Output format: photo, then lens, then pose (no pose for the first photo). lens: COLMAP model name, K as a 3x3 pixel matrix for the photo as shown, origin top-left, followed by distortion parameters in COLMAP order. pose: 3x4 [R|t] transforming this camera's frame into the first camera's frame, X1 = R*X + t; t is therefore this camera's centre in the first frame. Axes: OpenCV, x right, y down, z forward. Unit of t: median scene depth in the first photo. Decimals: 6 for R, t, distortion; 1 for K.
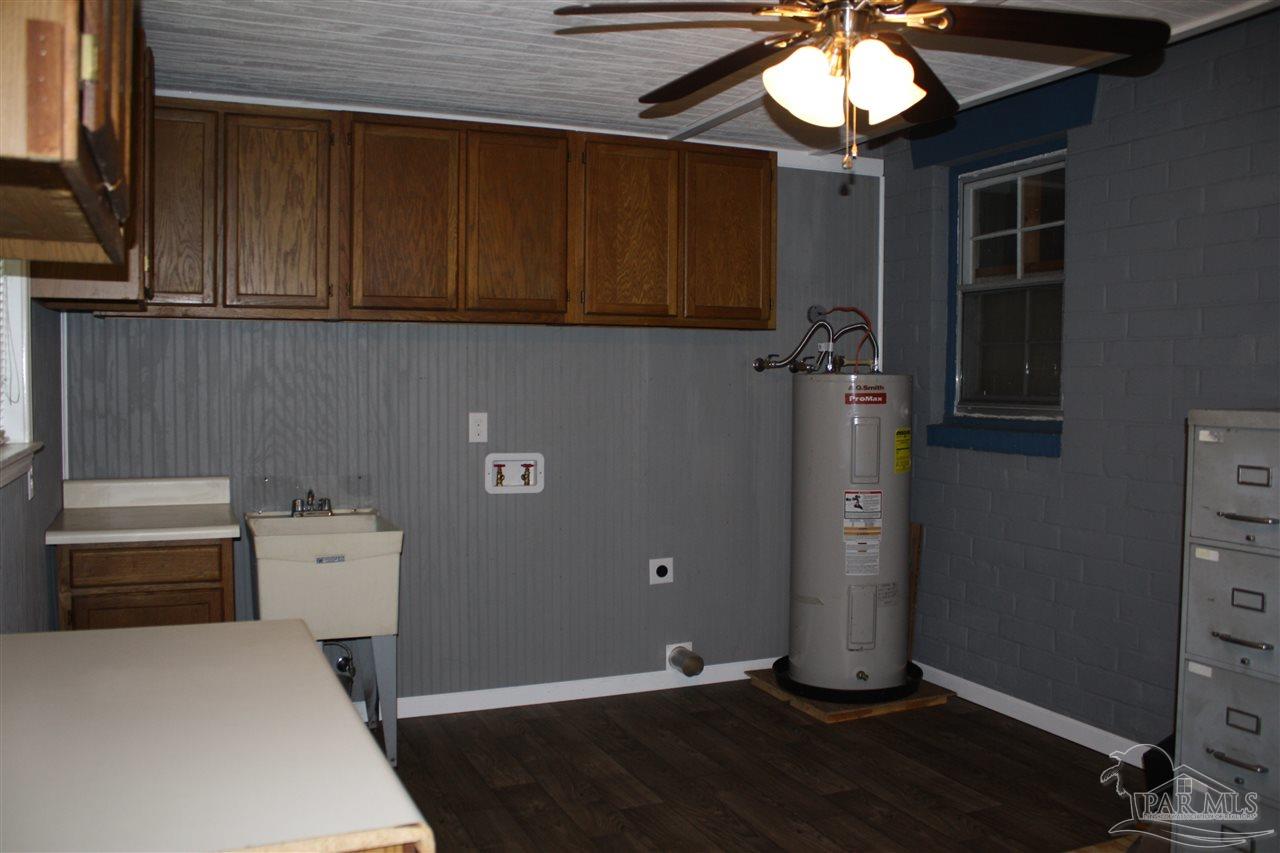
lens RADIAL K [[1096.9, 0, 644.6], [0, 1096.9, 426.2], [0, 0, 1]] dist [-0.112818, 0.023478]
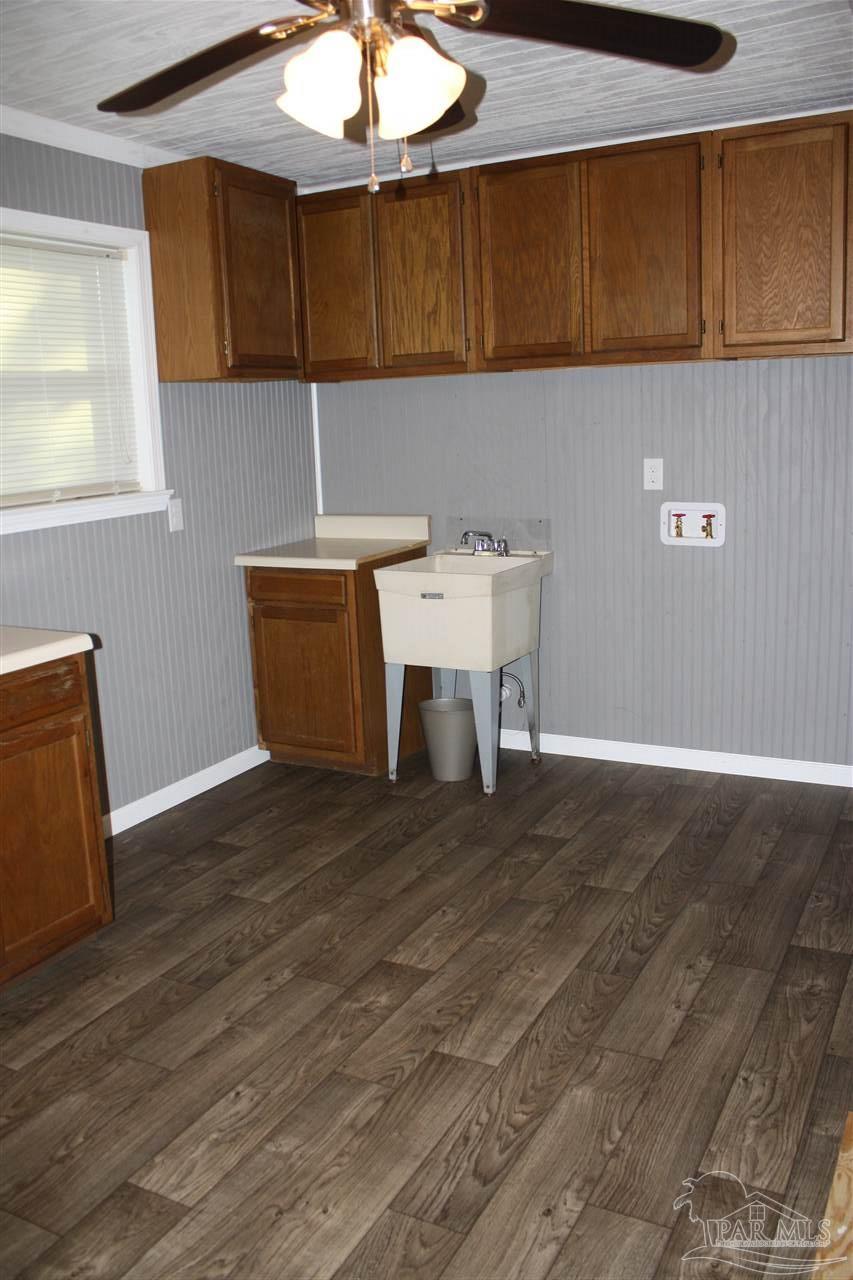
lens RADIAL K [[1096.9, 0, 428.8], [0, 1096.9, 637.1], [0, 0, 1]] dist [-0.112818, 0.023478]
pose [[0.617485, 0.126798, -0.776295, 0.520823], [0.008466, 0.985793, 0.167750, -0.021412], [0.786537, -0.110155, 0.607639, 0.280000]]
